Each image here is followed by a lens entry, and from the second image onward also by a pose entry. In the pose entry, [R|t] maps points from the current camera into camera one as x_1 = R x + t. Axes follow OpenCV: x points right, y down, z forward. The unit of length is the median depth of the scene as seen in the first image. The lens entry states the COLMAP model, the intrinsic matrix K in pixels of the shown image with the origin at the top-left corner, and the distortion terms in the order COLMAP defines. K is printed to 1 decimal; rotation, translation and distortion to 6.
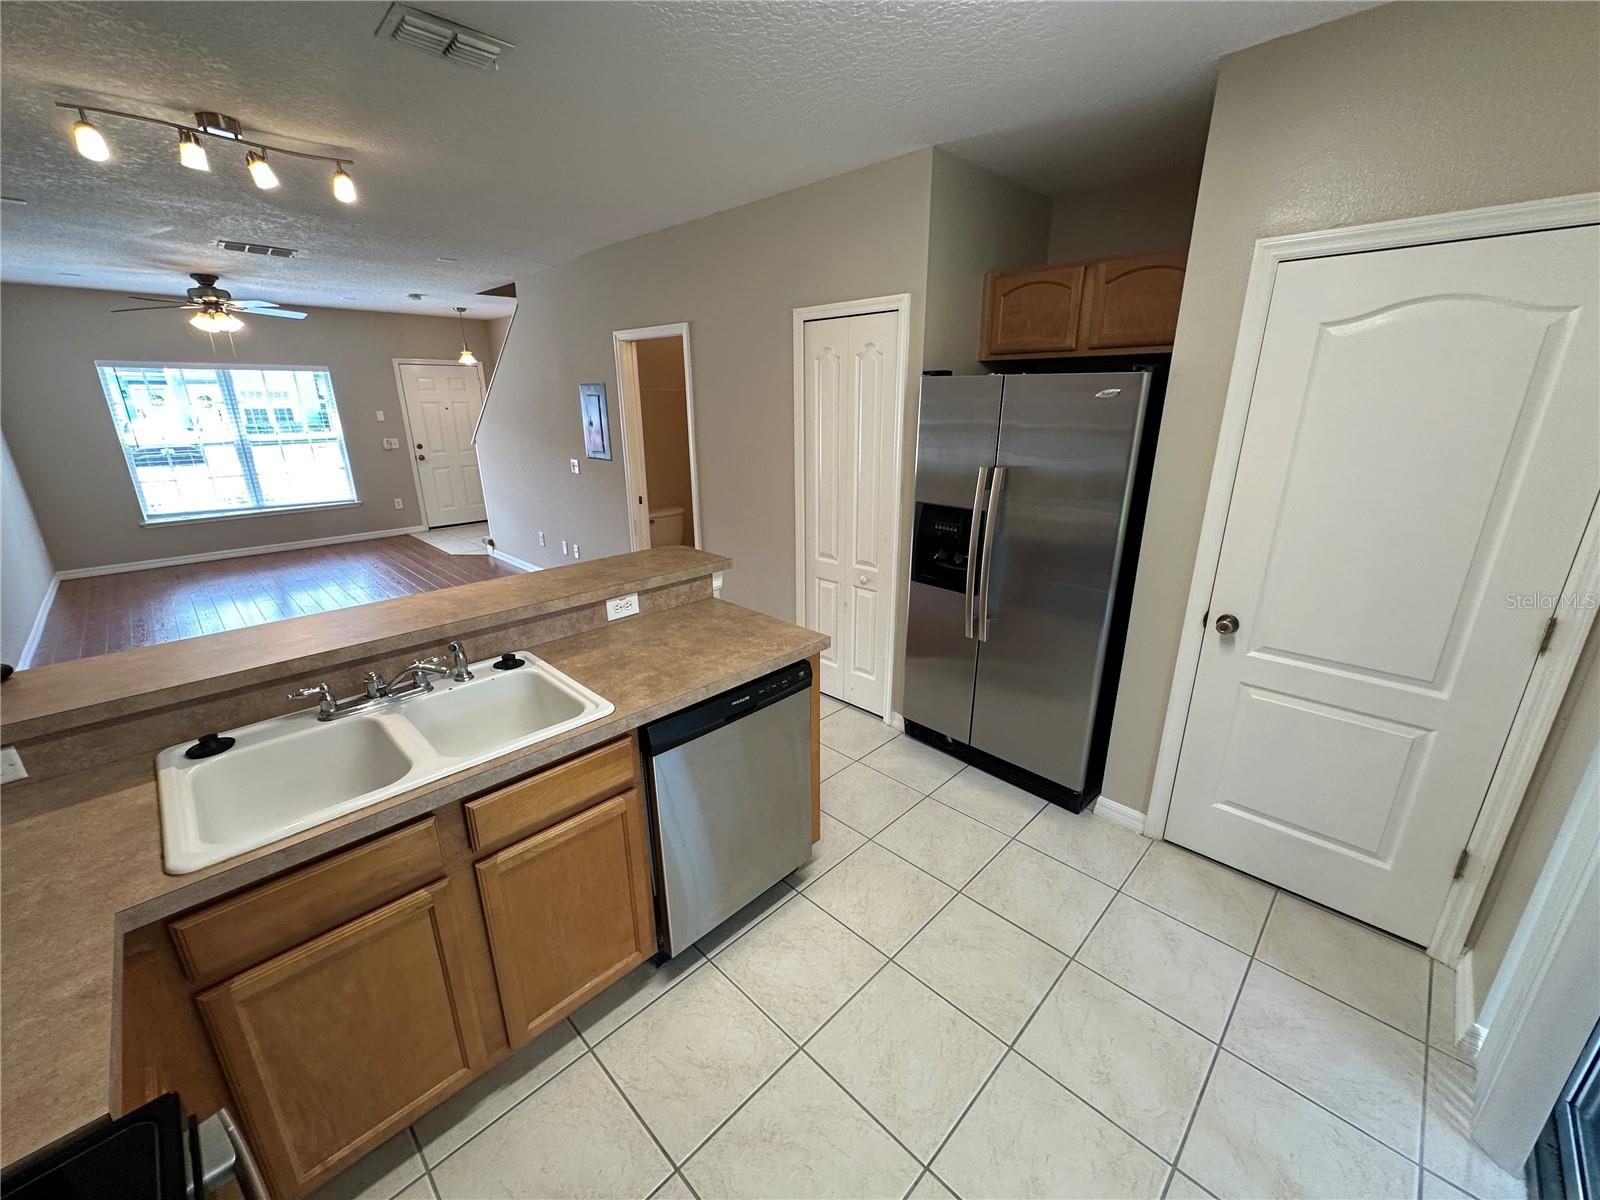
lens RADIAL K [[638.9, 0, 797.4], [0, 638.9, 603.0], [0, 0, 1]] dist [-0.002308, 0.000669]
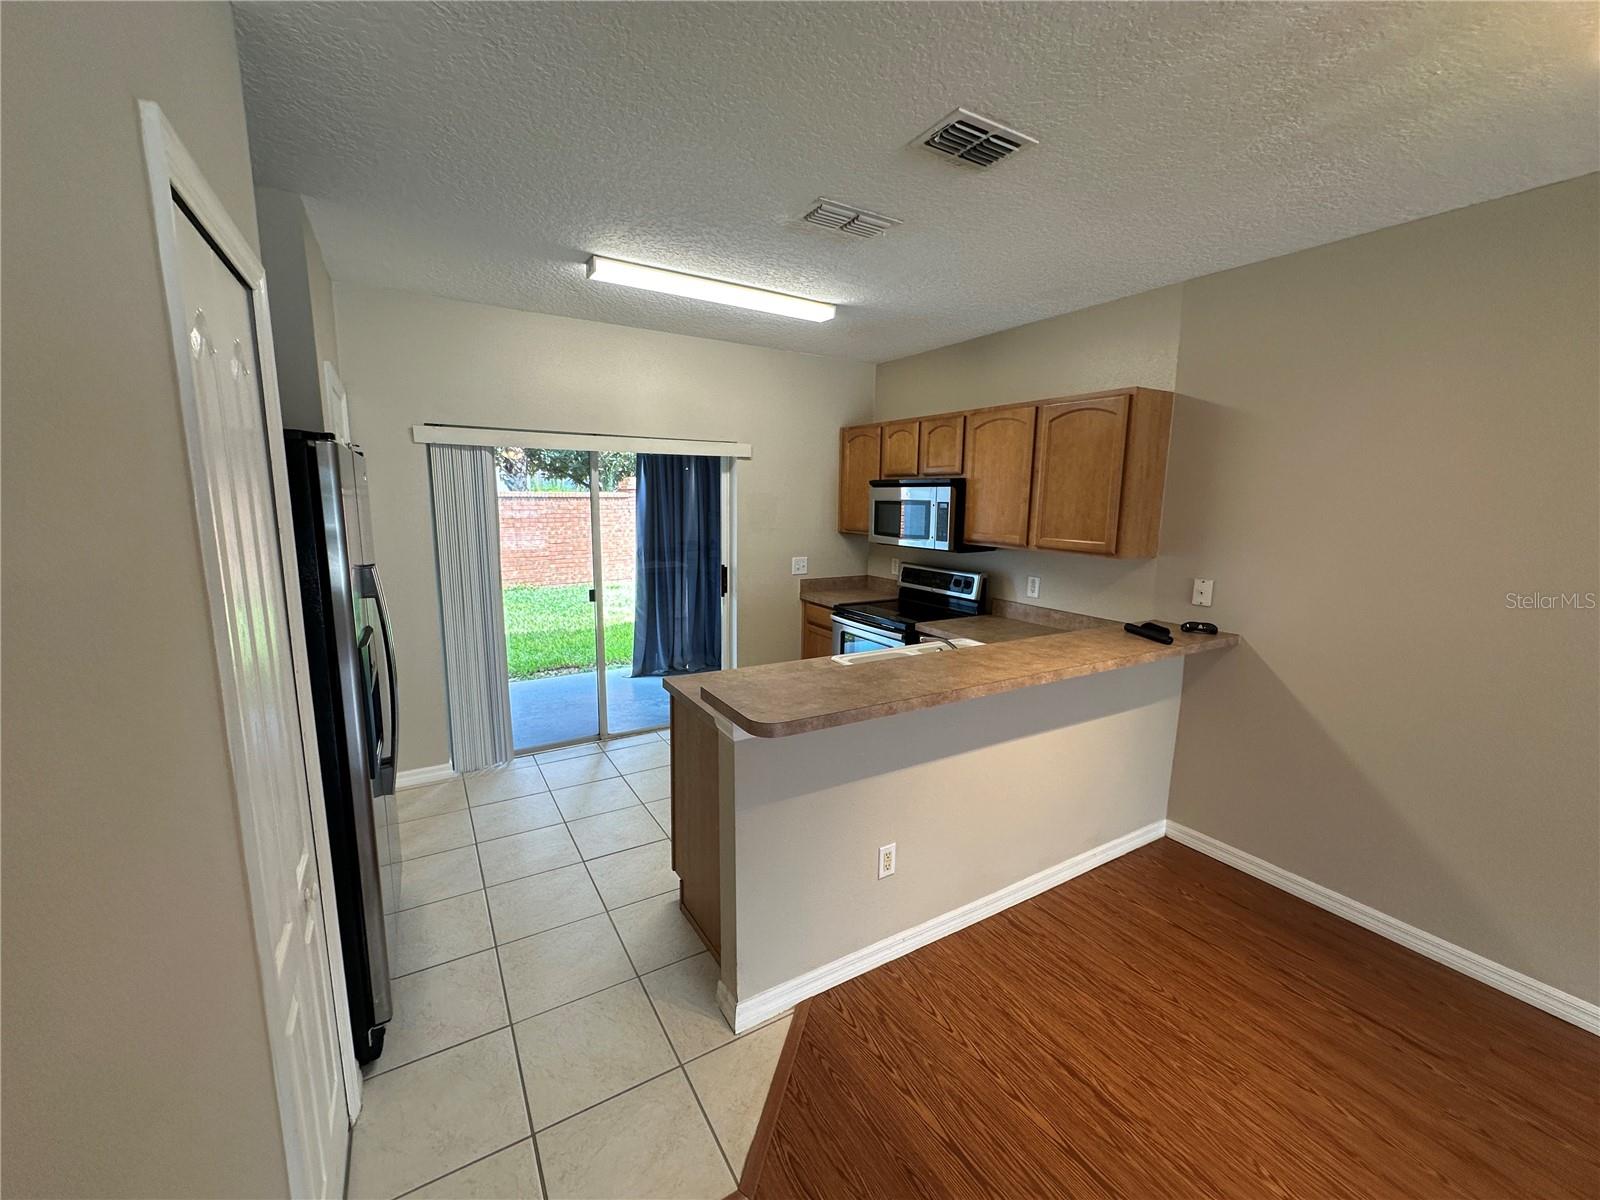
lens RADIAL K [[638.9, 0, 797.4], [0, 638.9, 603.0], [0, 0, 1]] dist [-0.002308, 0.000669]
pose [[-0.969194, -0.052394, 0.240662, -0.414393], [0.064420, 0.889172, 0.453015, -0.520389], [-0.237725, 0.454563, -0.858405, 1.664323]]
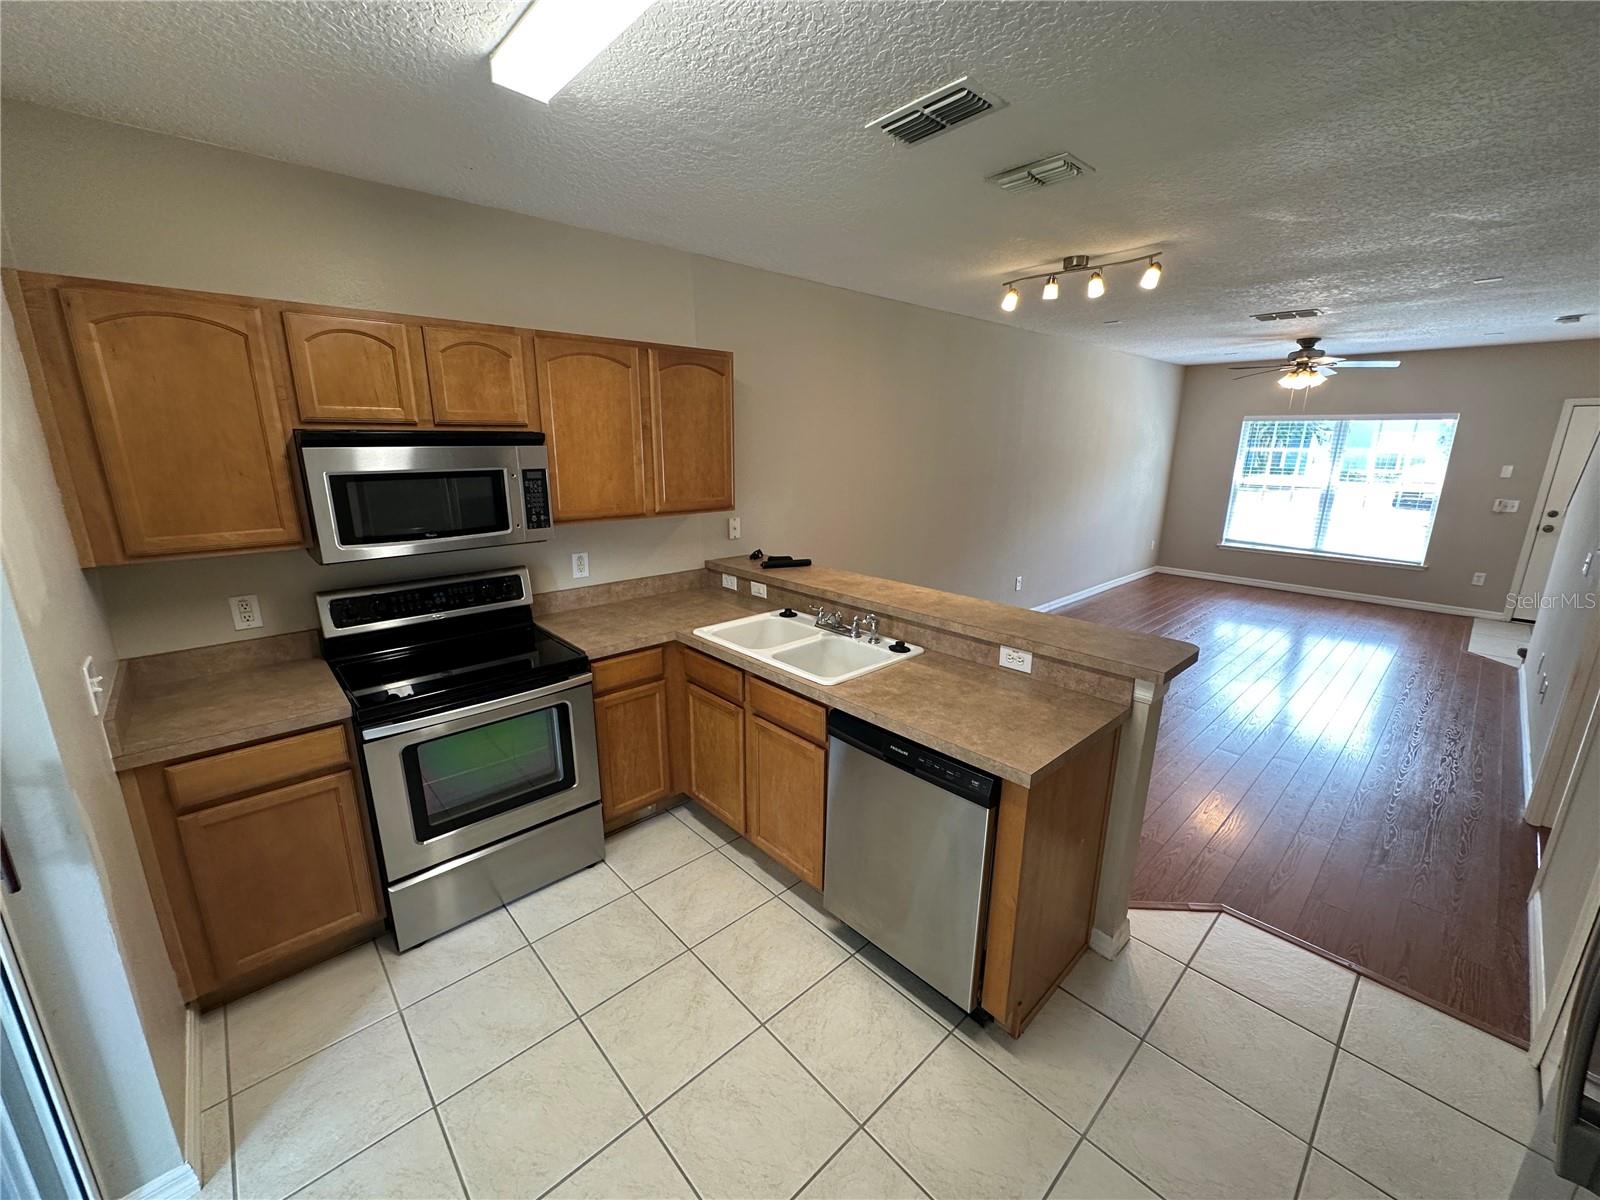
lens RADIAL K [[638.9, 0, 797.4], [0, 638.9, 603.0], [0, 0, 1]] dist [-0.002308, 0.000669]
pose [[-0.047265, 0.253194, -0.966260, 0.655240], [-0.314394, 0.914406, 0.254986, -0.210743], [0.948115, 0.315839, 0.036383, 0.567080]]
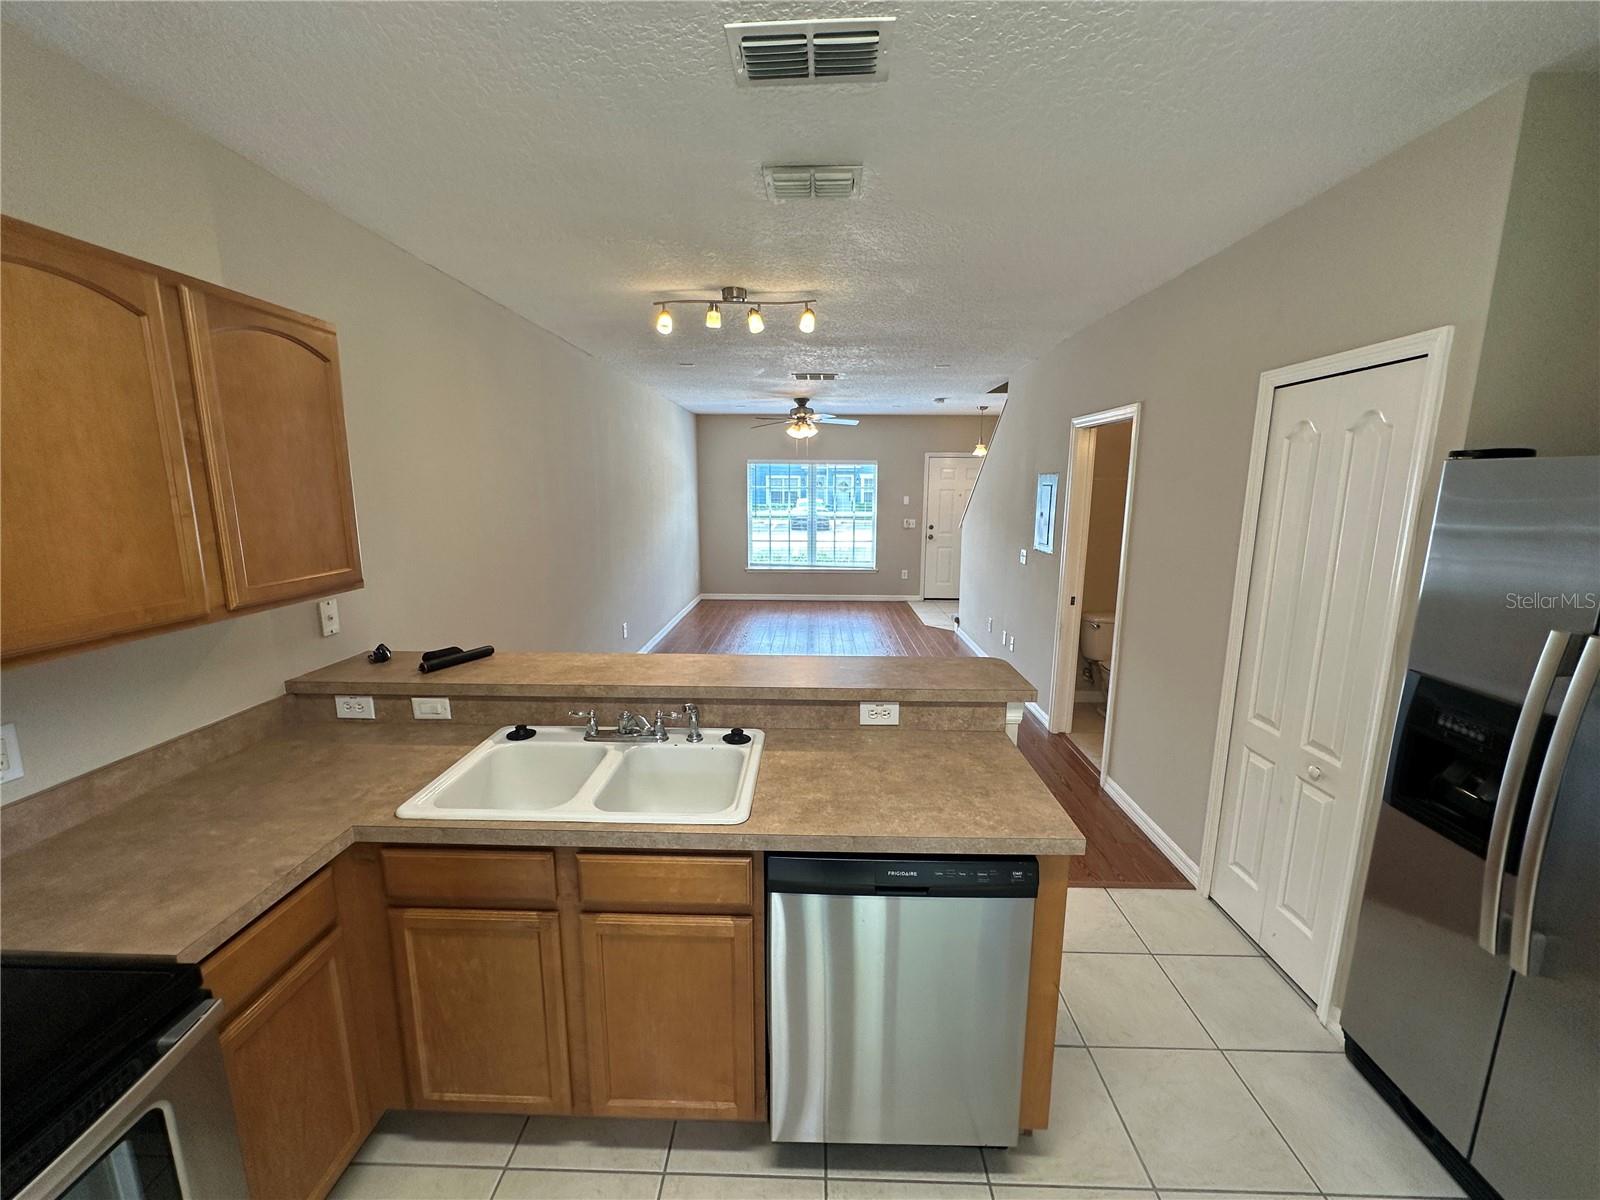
lens RADIAL K [[638.9, 0, 797.4], [0, 638.9, 603.0], [0, 0, 1]] dist [-0.002308, 0.000669]
pose [[0.682989, 0.140212, -0.716845, 0.255359], [-0.231574, 0.972341, -0.030451, -0.085639], [0.692748, 0.186800, 0.696567, 0.244019]]
